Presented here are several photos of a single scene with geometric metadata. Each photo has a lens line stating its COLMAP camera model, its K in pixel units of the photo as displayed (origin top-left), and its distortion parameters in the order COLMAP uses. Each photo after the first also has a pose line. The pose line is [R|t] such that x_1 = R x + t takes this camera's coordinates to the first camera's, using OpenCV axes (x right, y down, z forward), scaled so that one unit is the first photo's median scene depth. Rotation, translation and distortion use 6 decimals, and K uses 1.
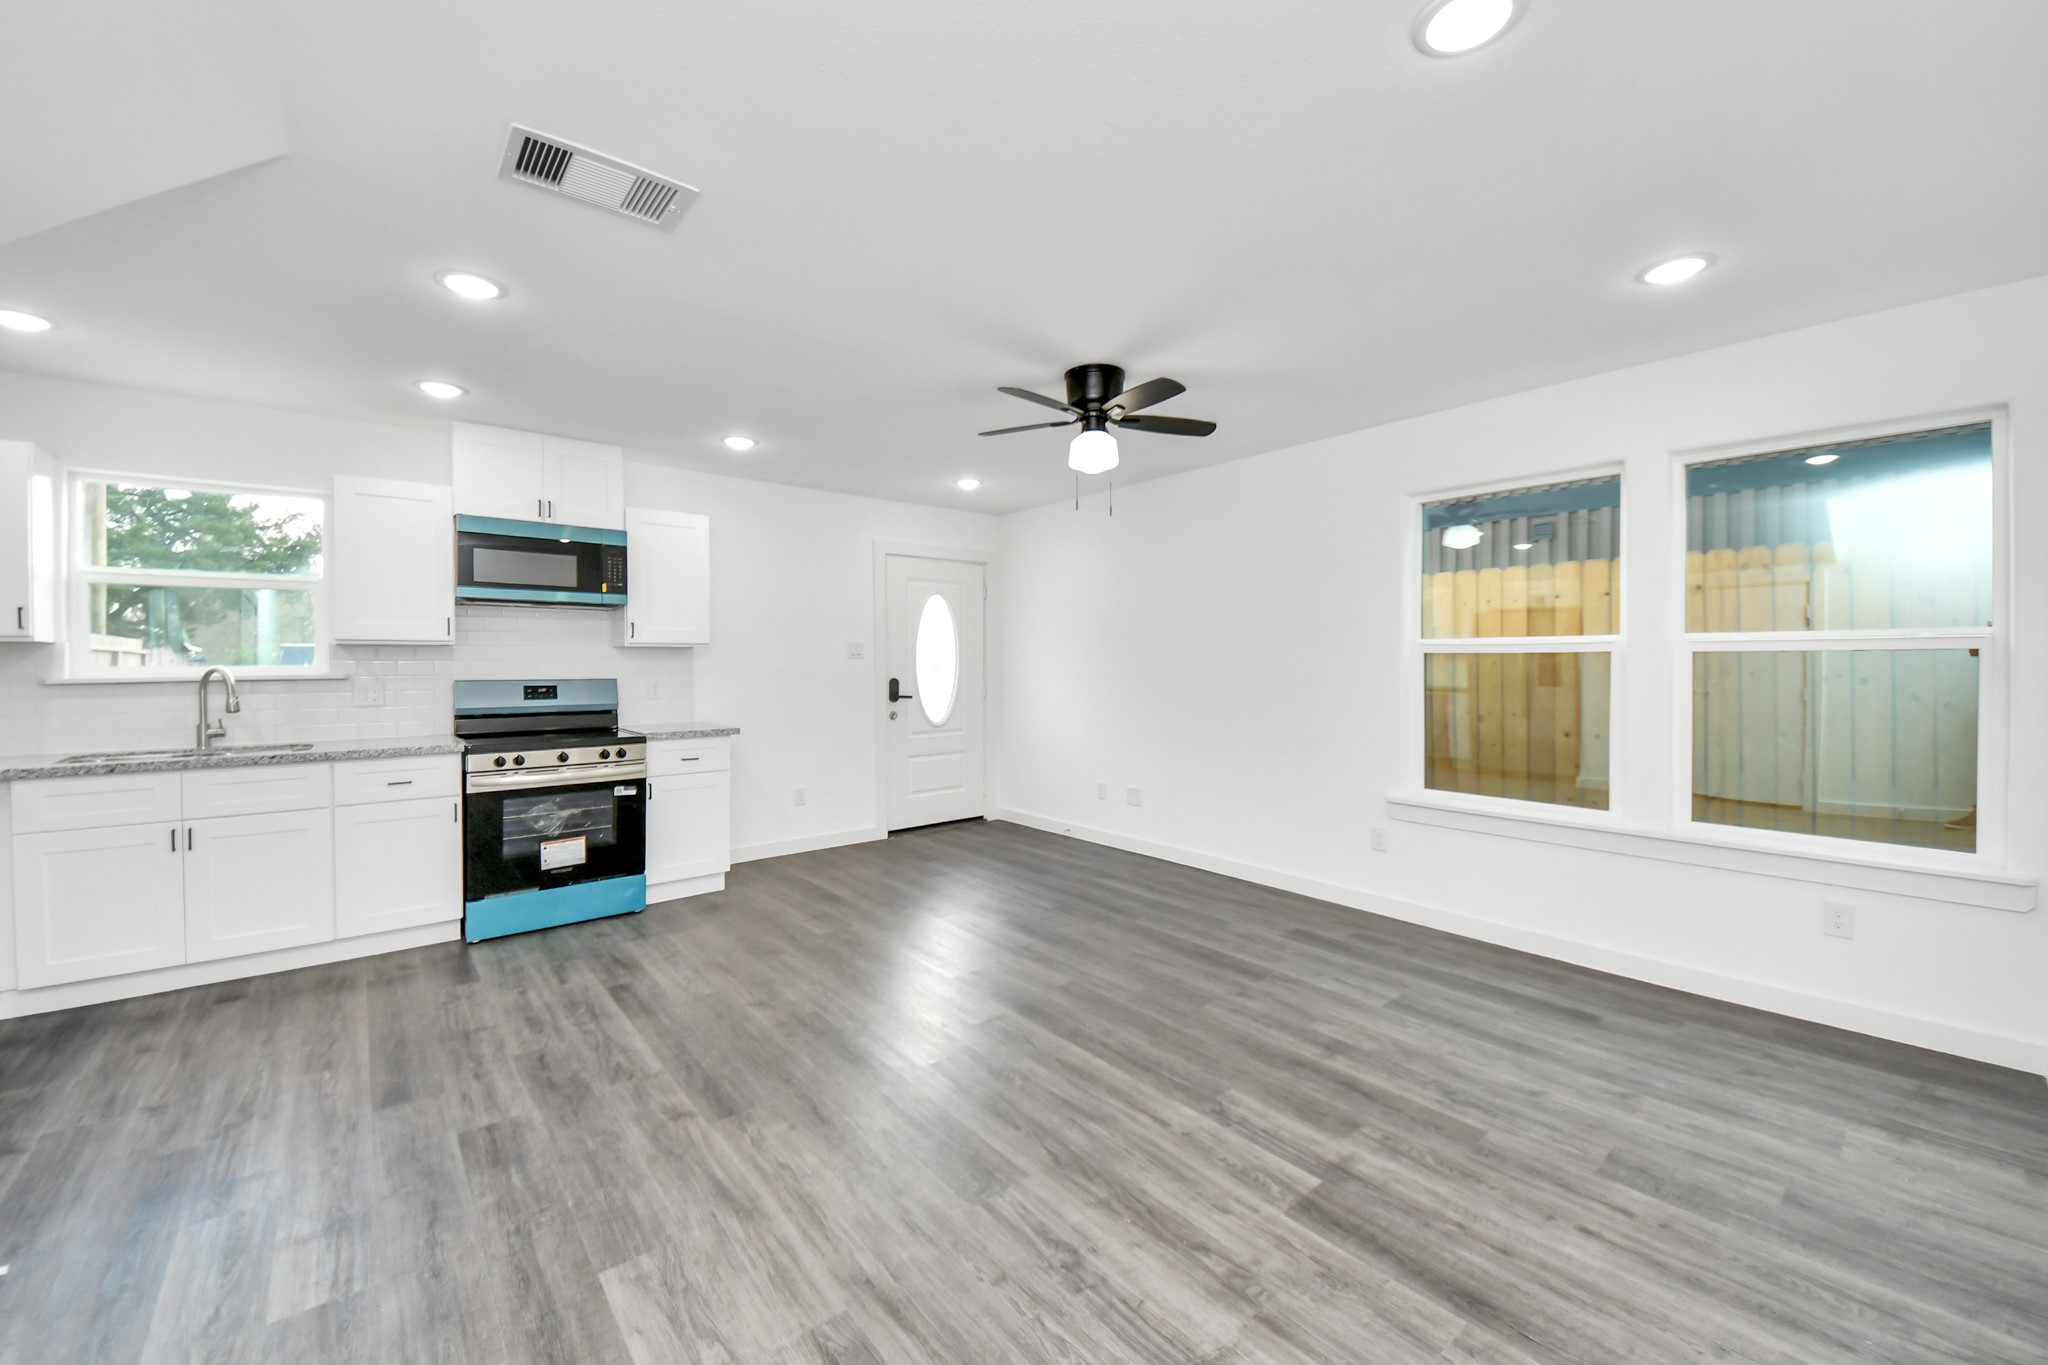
lens RADIAL K [[817.7, 0, 1005.2], [0, 817.7, 666.5], [0, 0, 1]] dist [0.009907, -0.002568]
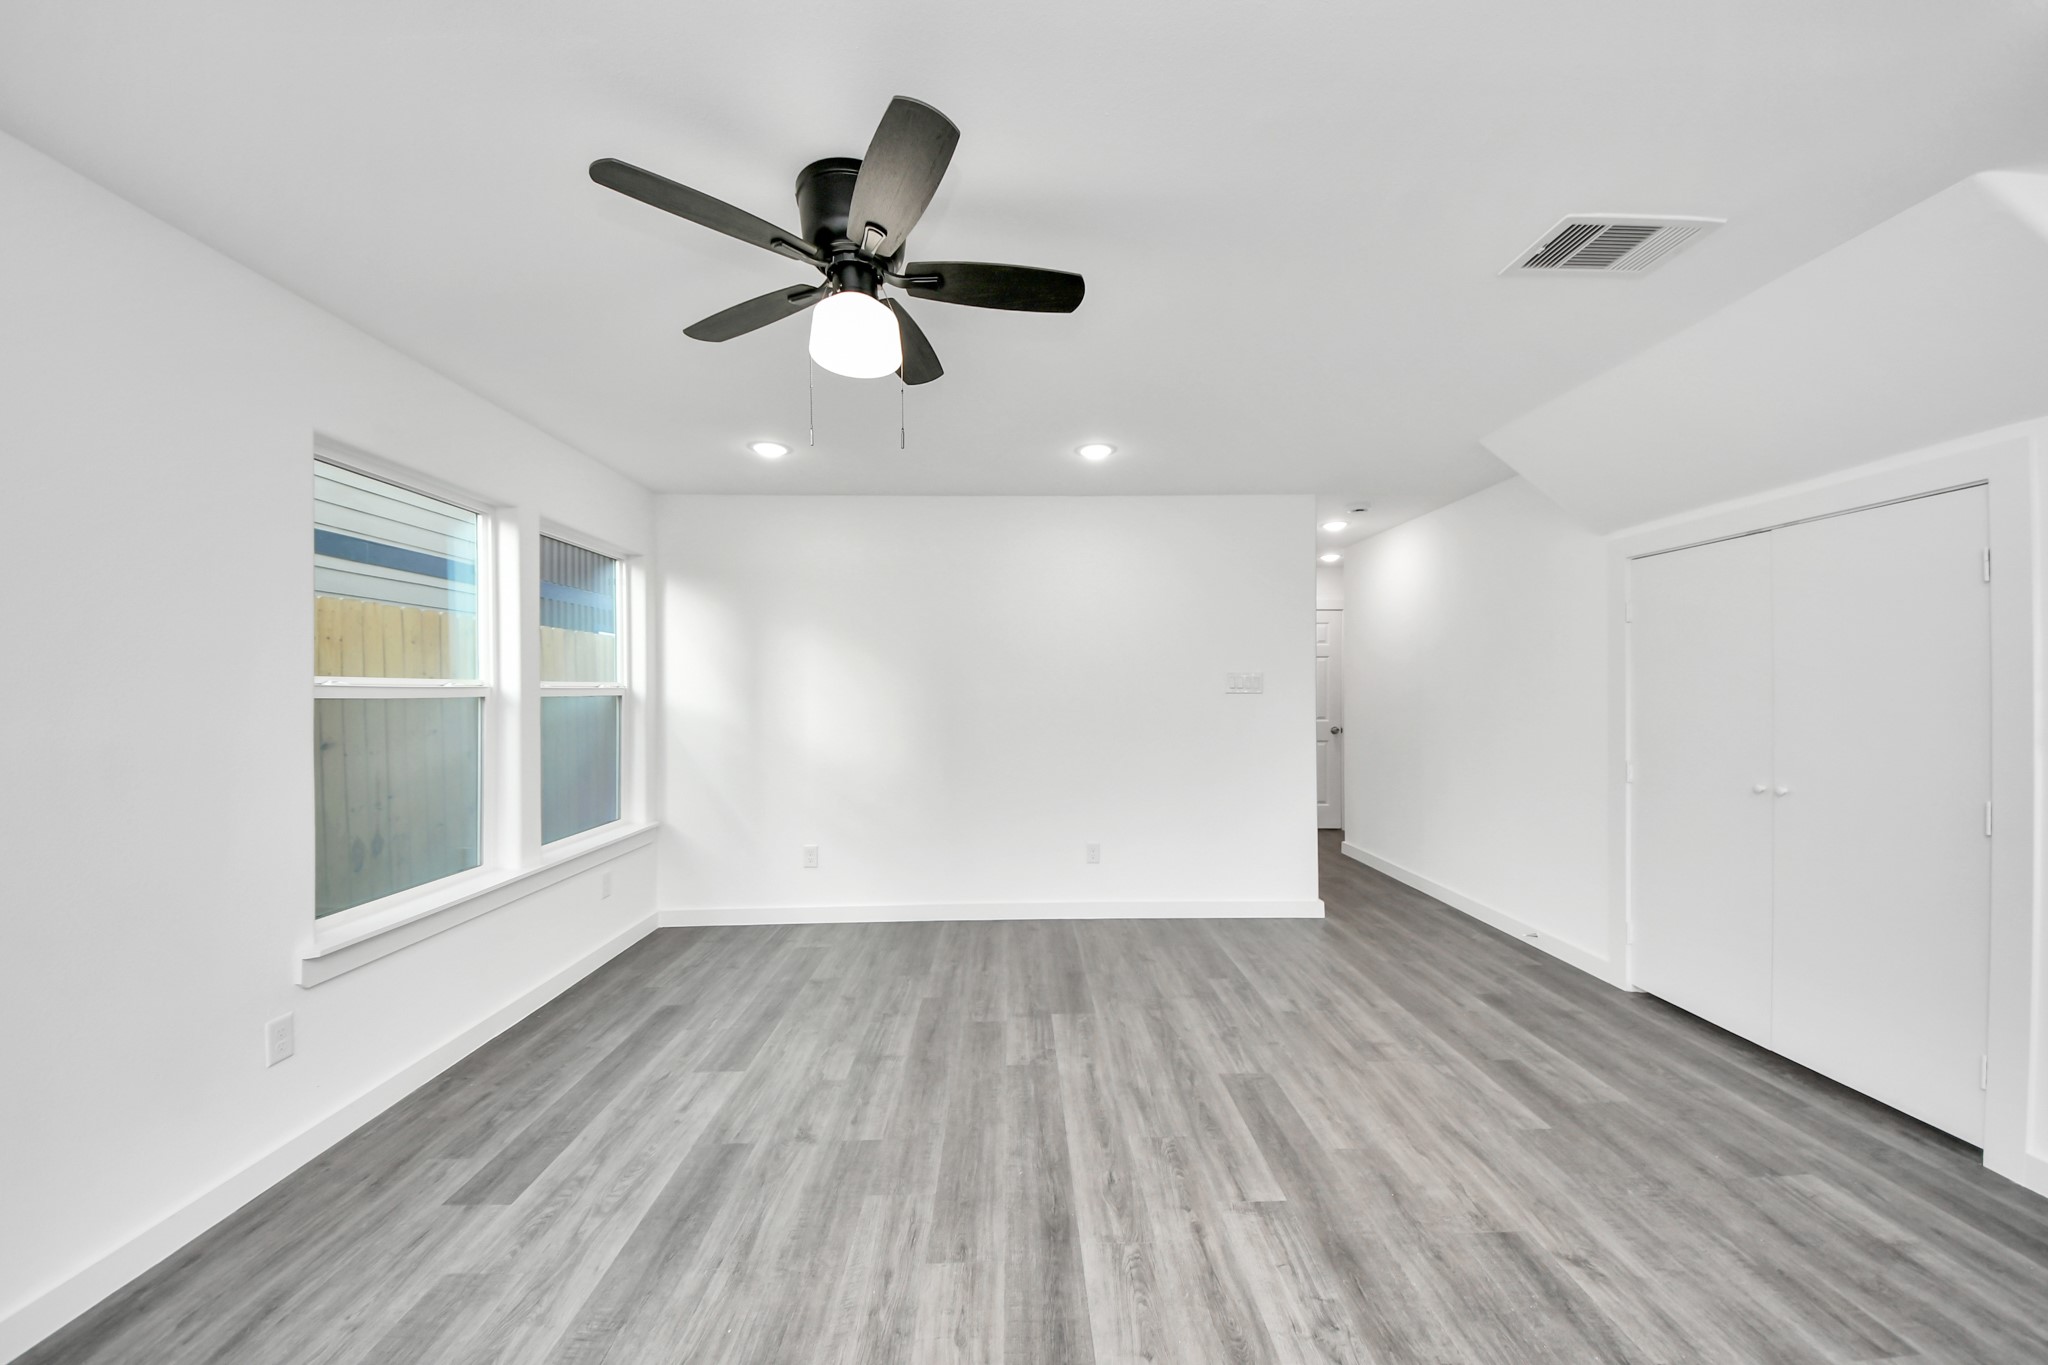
lens RADIAL K [[754.4, 0, 1039.1], [0, 754.4, 680.5], [0, 0, 1]] dist [0.011013, -0.008528]
pose [[-0.810990, 0.013391, 0.584907, -0.269538], [0.013857, 0.999897, -0.003678, -0.017760], [-0.584896, 0.005122, -0.811092, 1.255119]]
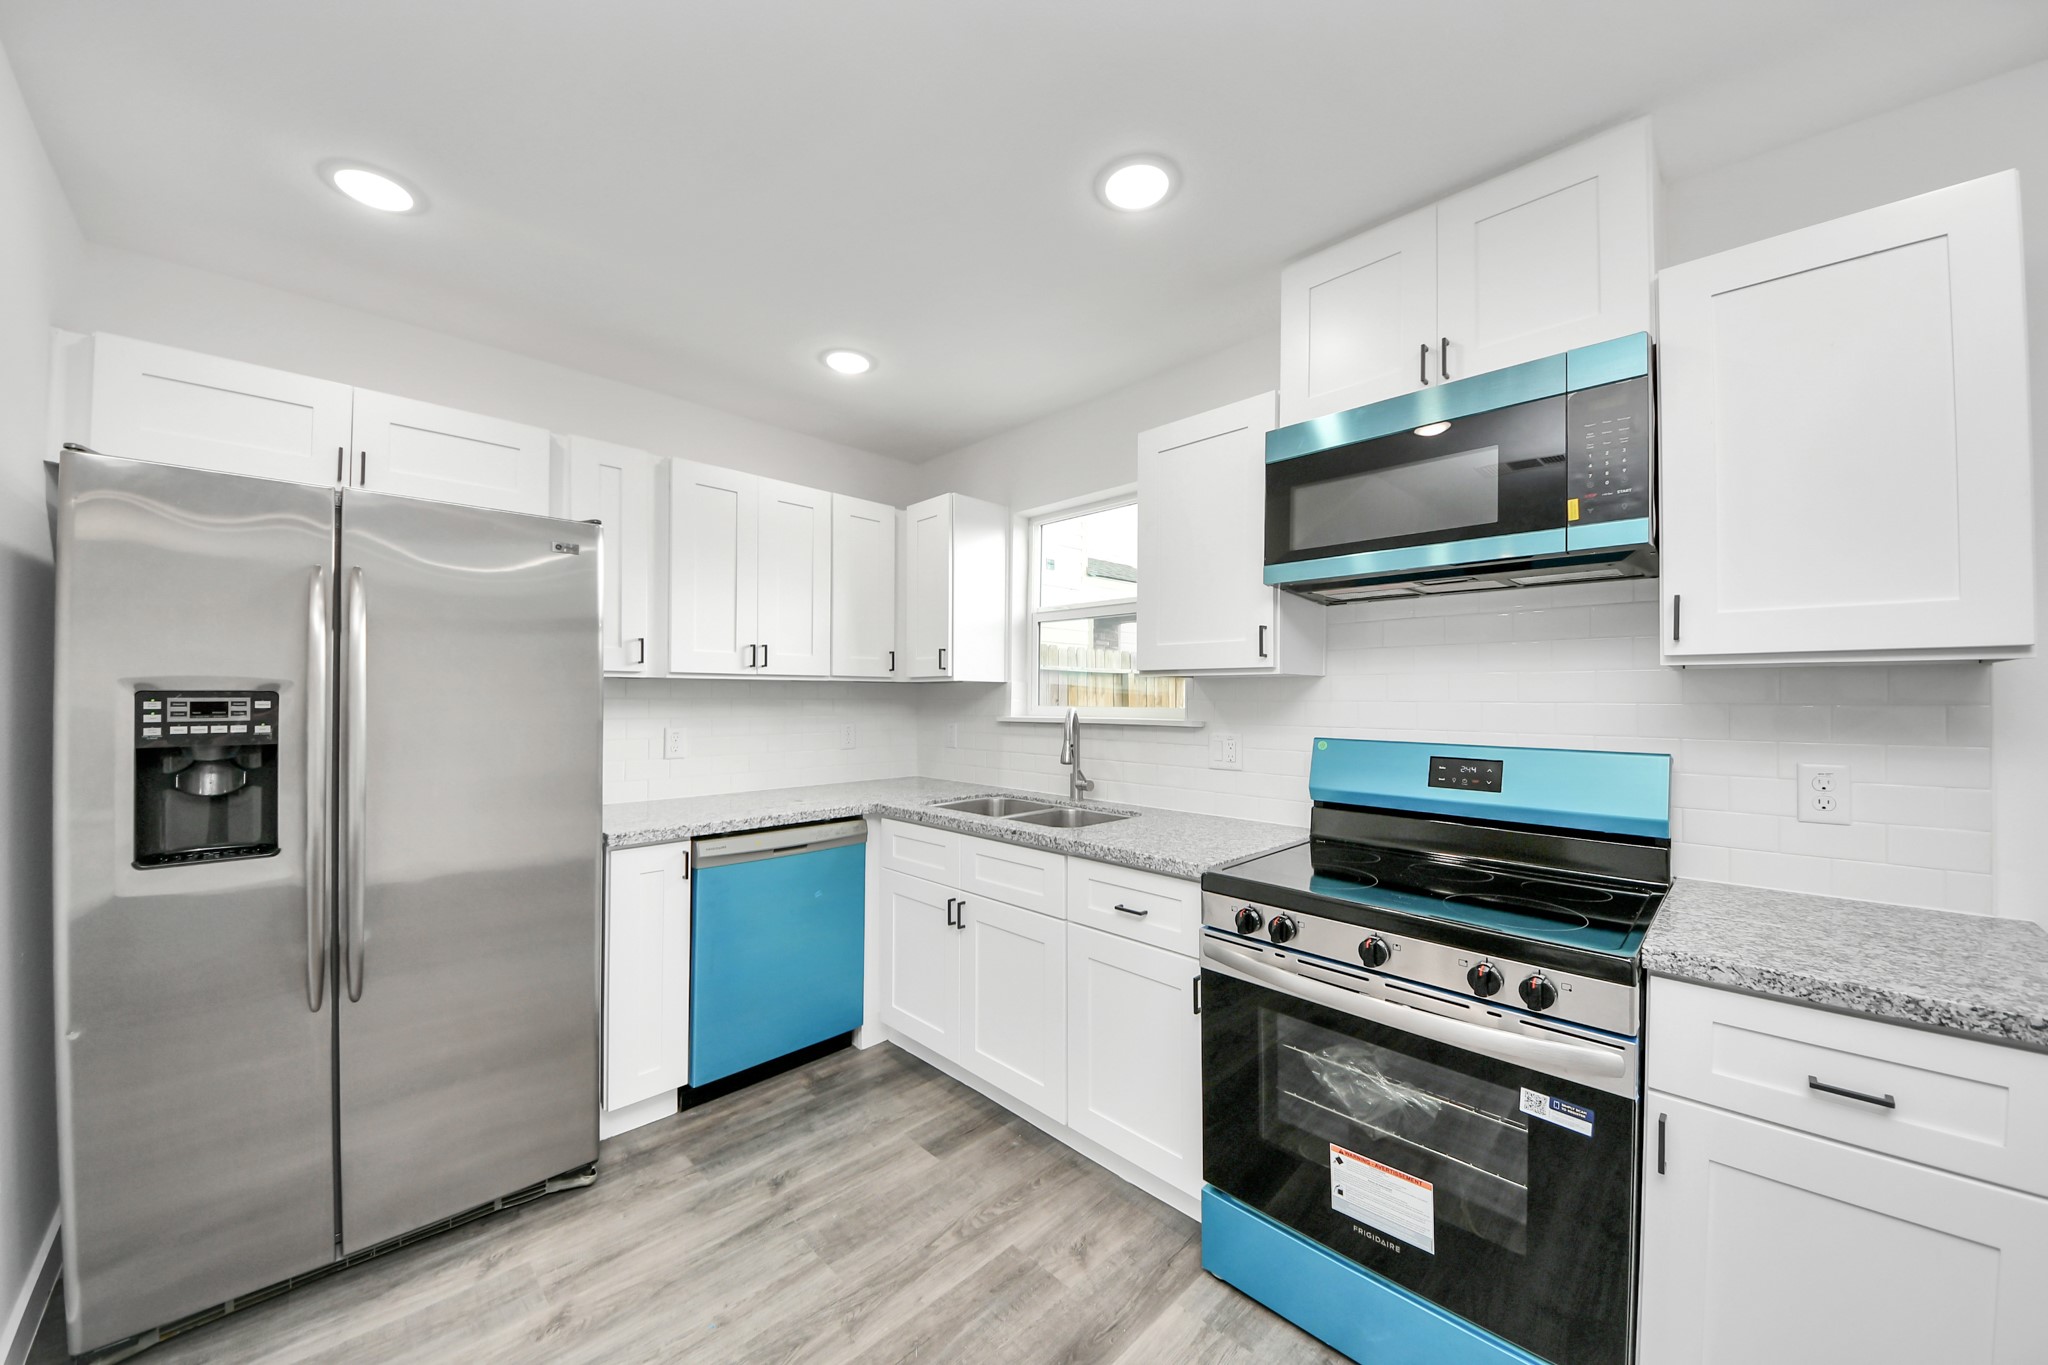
lens RADIAL K [[754.4, 0, 1019.9], [0, 754.4, 693.3], [0, 0, 1]] dist [0.011013, -0.008528]
pose [[0.120113, -0.000419, -0.992760, -0.224559], [-0.012762, 0.999917, -0.001966, -0.011546], [0.992678, 0.012906, 0.120097, 0.881805]]
